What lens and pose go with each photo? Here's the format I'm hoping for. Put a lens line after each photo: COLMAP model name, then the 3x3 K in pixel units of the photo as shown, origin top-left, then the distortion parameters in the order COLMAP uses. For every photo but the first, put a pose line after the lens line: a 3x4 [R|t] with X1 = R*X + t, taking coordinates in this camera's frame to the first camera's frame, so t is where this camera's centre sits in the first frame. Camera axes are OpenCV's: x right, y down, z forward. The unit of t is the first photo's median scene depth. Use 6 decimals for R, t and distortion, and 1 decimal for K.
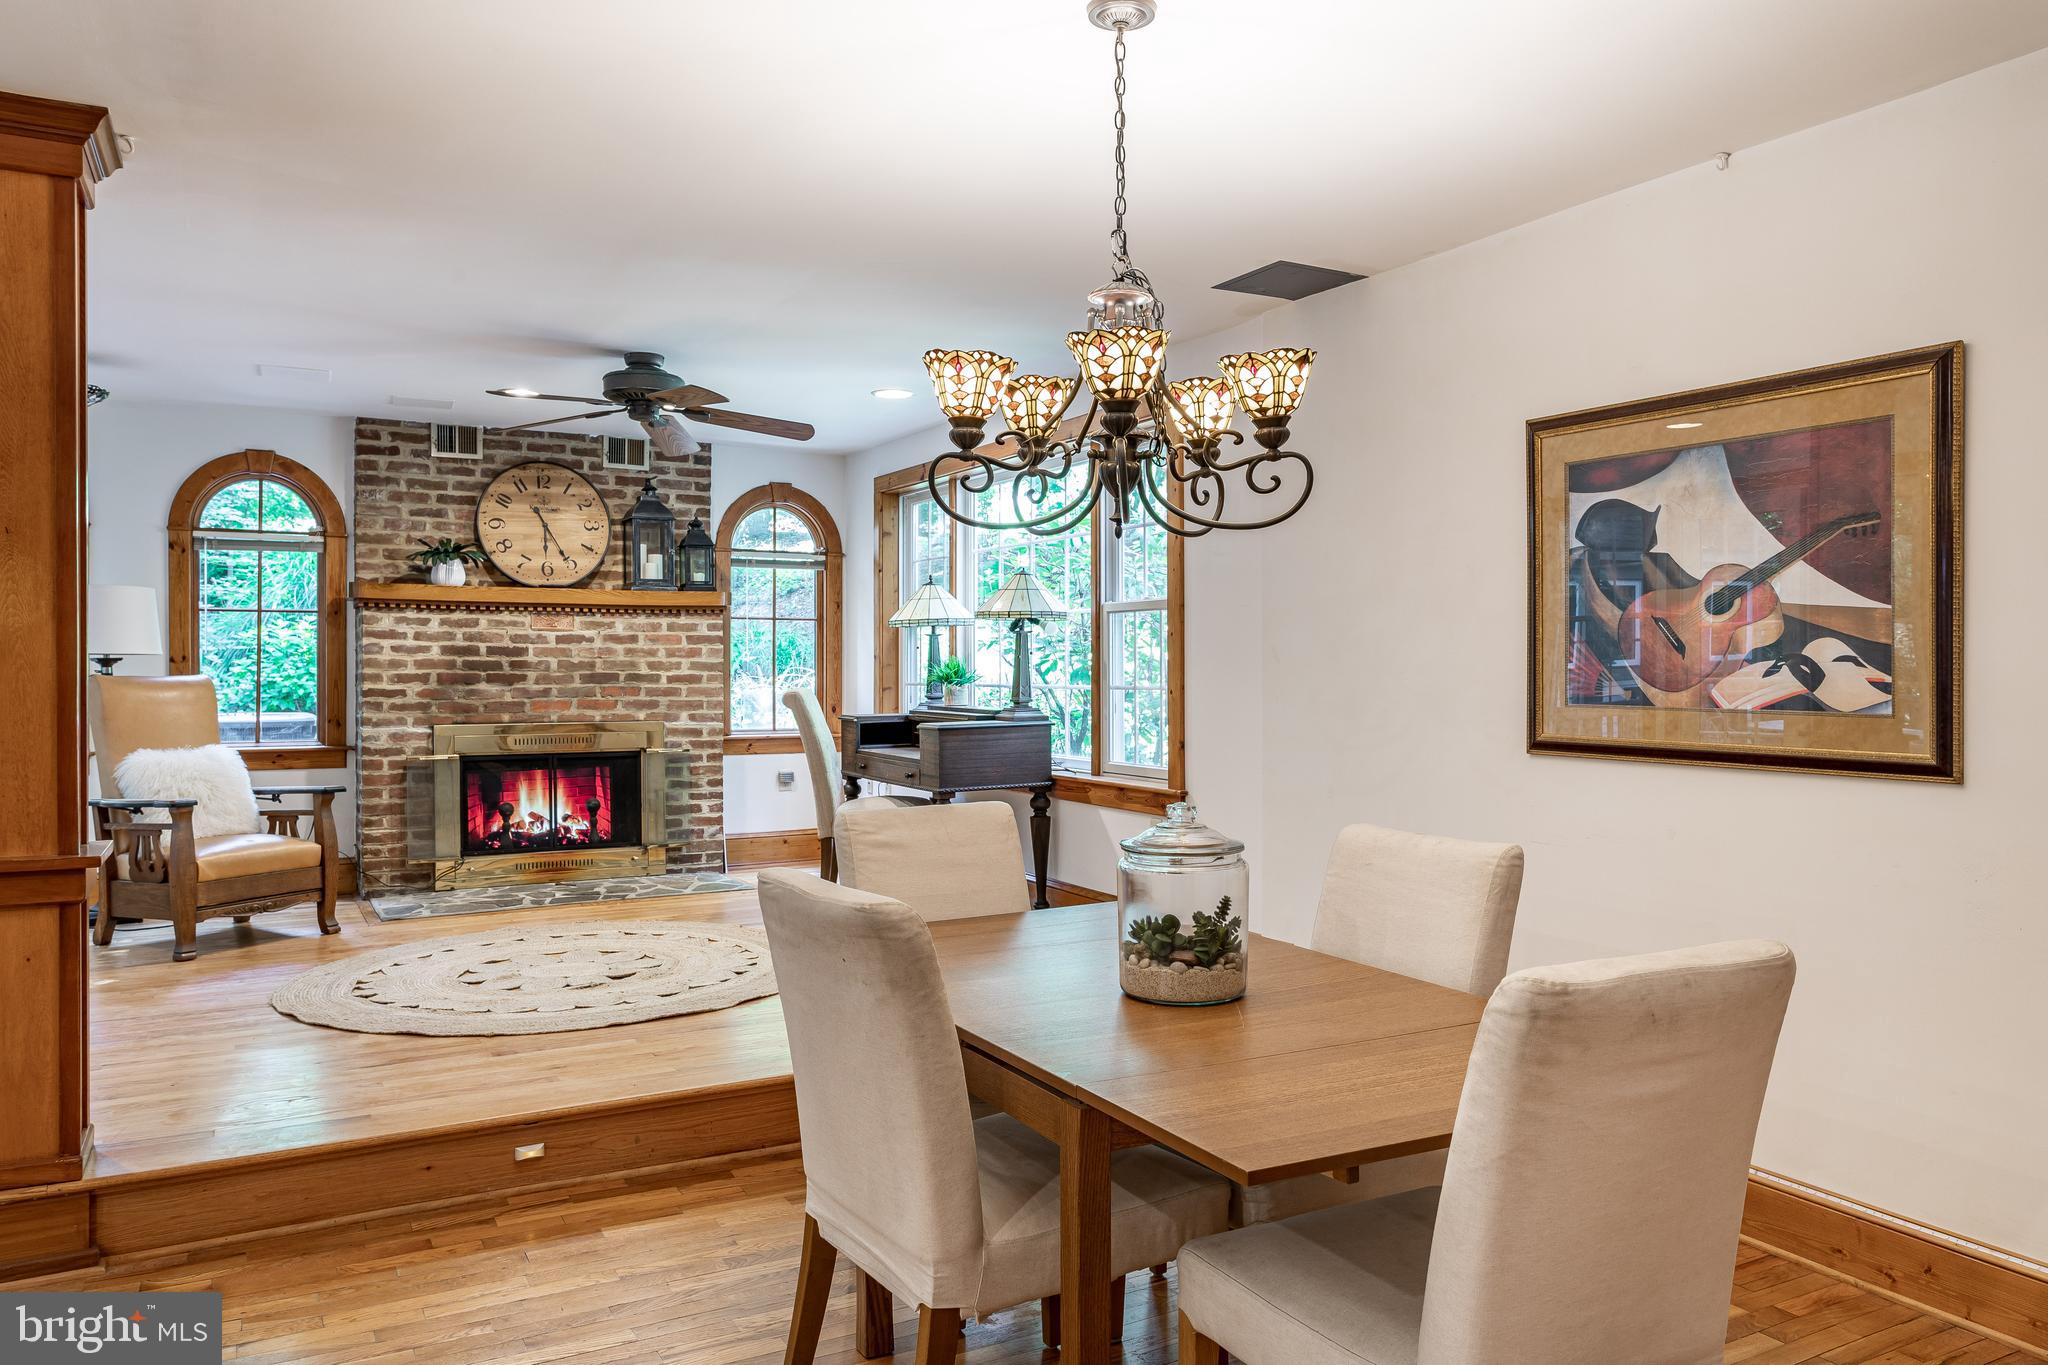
lens RADIAL K [[1428.1, 0, 1016.7], [0, 1428.1, 675.1], [0, 0, 1]] dist [0.003943, 0.002873]
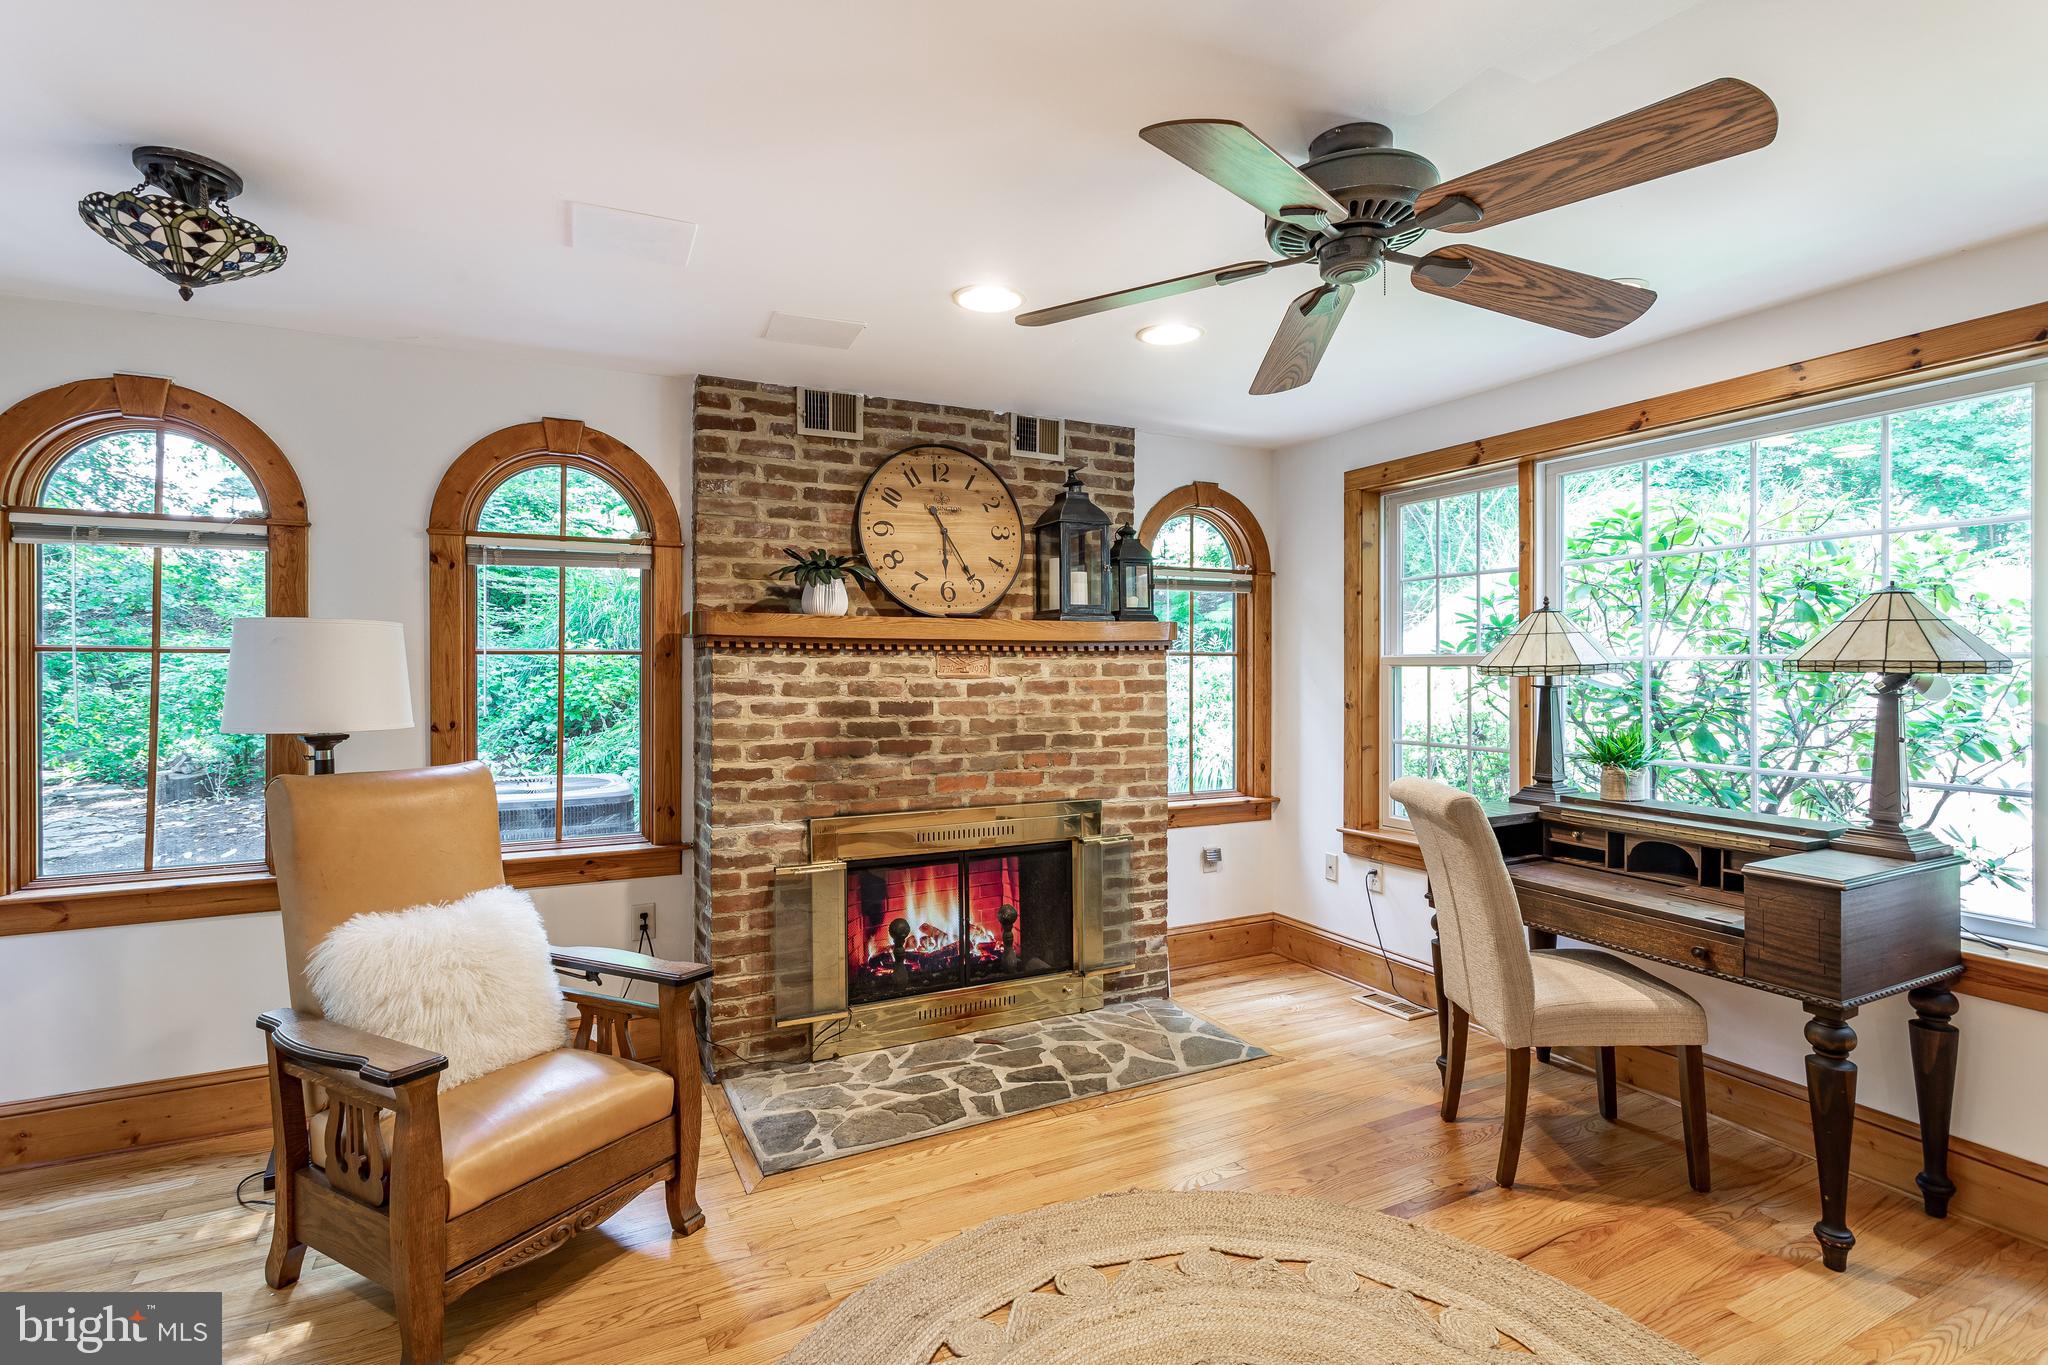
lens RADIAL K [[991.3, 0, 1028.3], [0, 991.3, 667.0], [0, 0, 1]] dist [0.000742, 0.000048]
pose [[0.999338, -0.001773, -0.036324, -0.276968], [0.001605, 0.999988, -0.004650, -0.034530], [0.036332, 0.004589, 0.999329, 0.511492]]
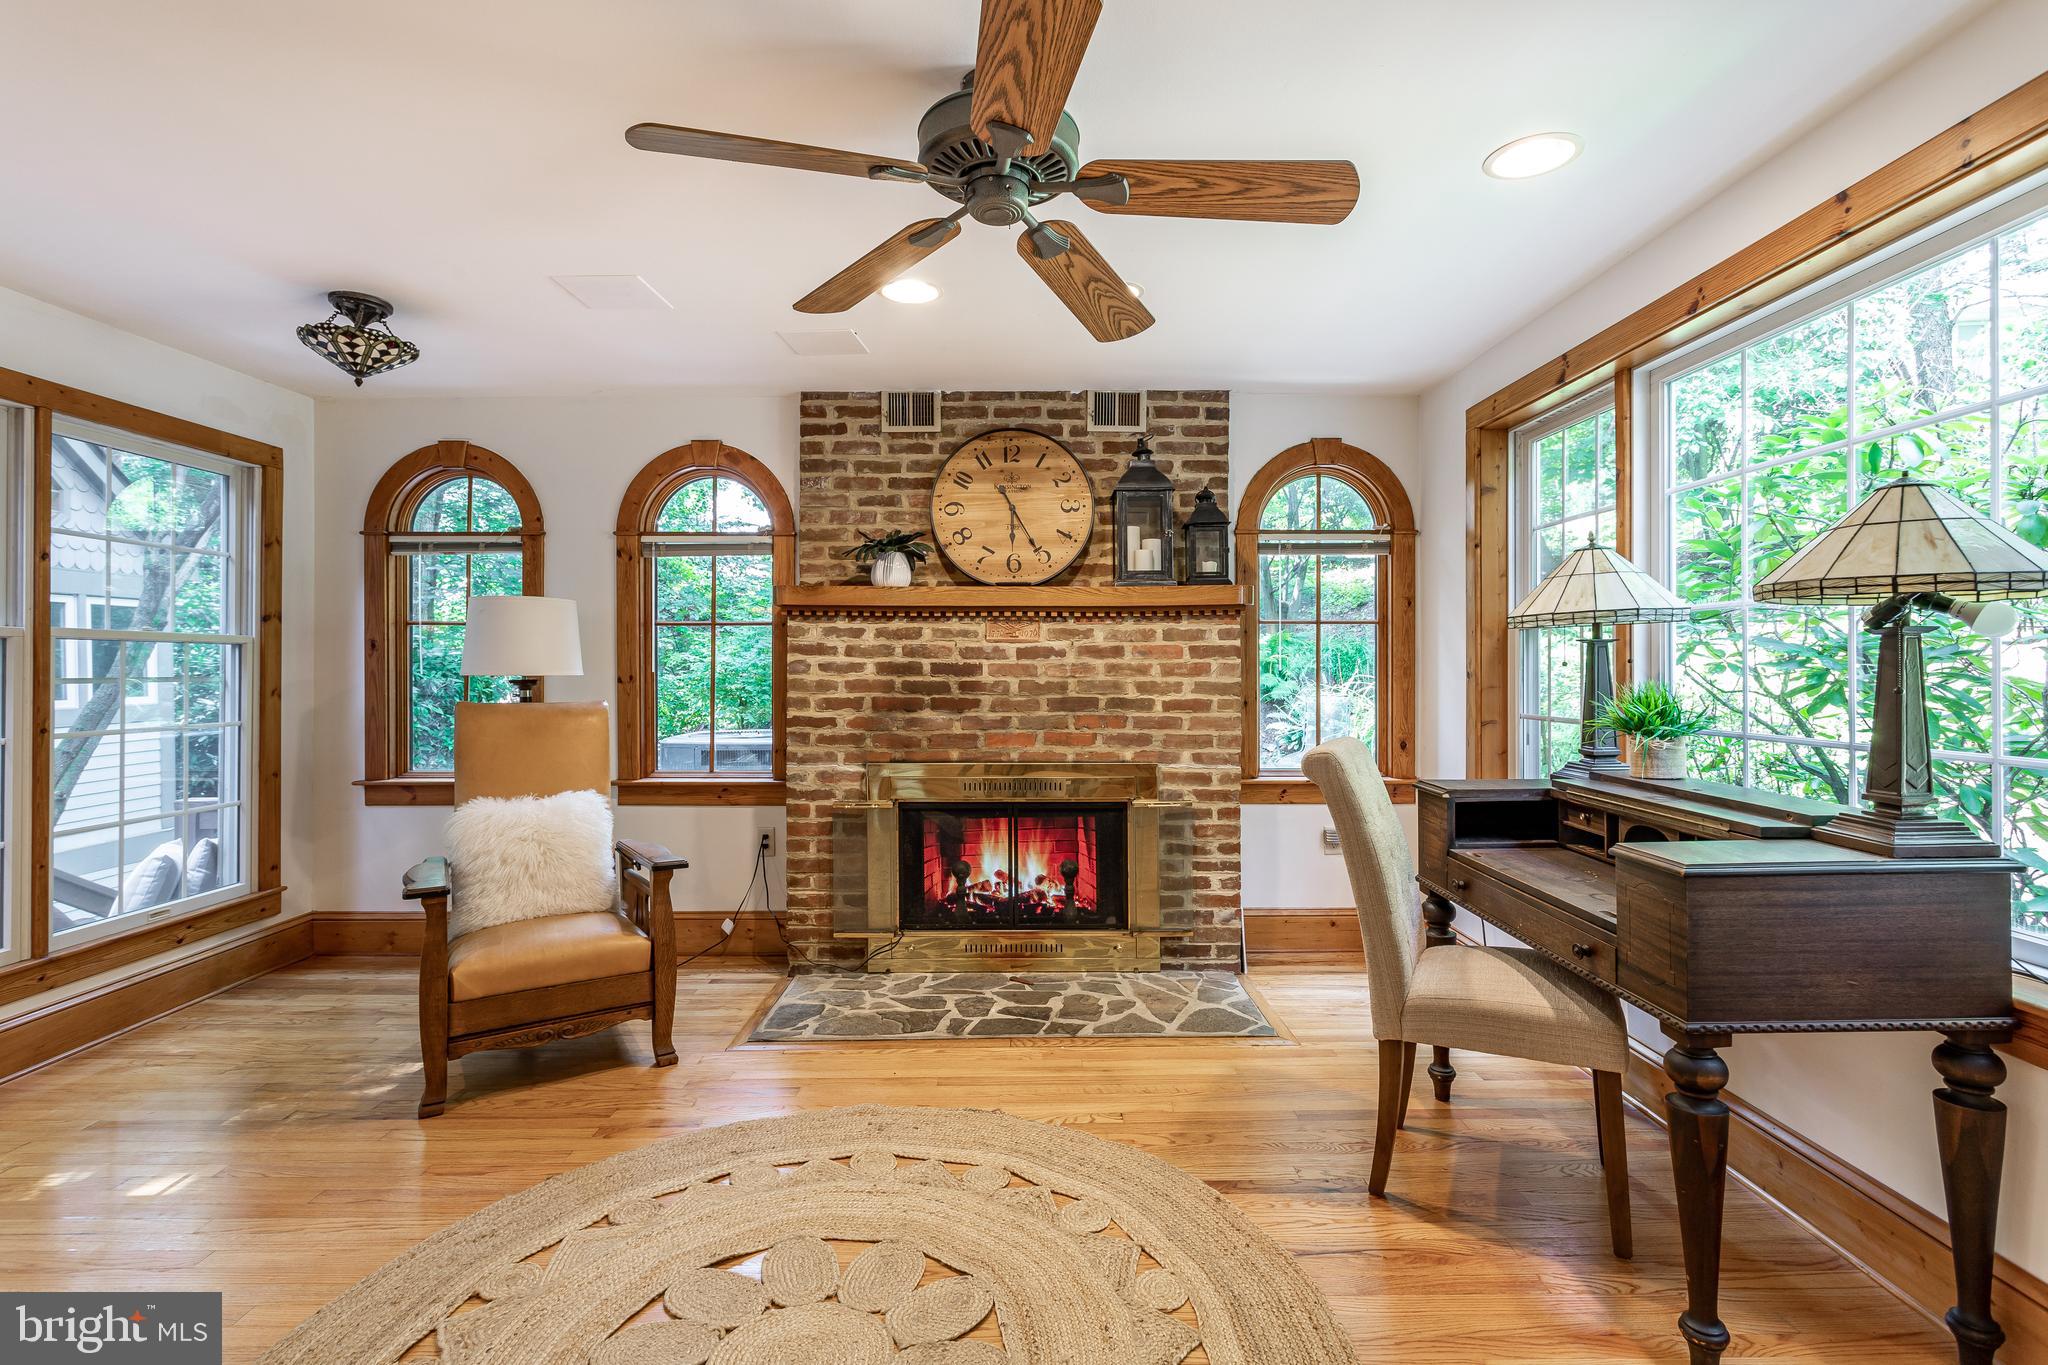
lens RADIAL K [[973.9, 0, 1017.1], [0, 973.9, 663.2], [0, 0, 1]] dist [-0.005378, 0.000824]
pose [[0.876406, -0.002322, -0.481567, -0.071644], [-0.001598, 0.999969, -0.007731, -0.015856], [0.481570, 0.007545, 0.876375, 0.547734]]
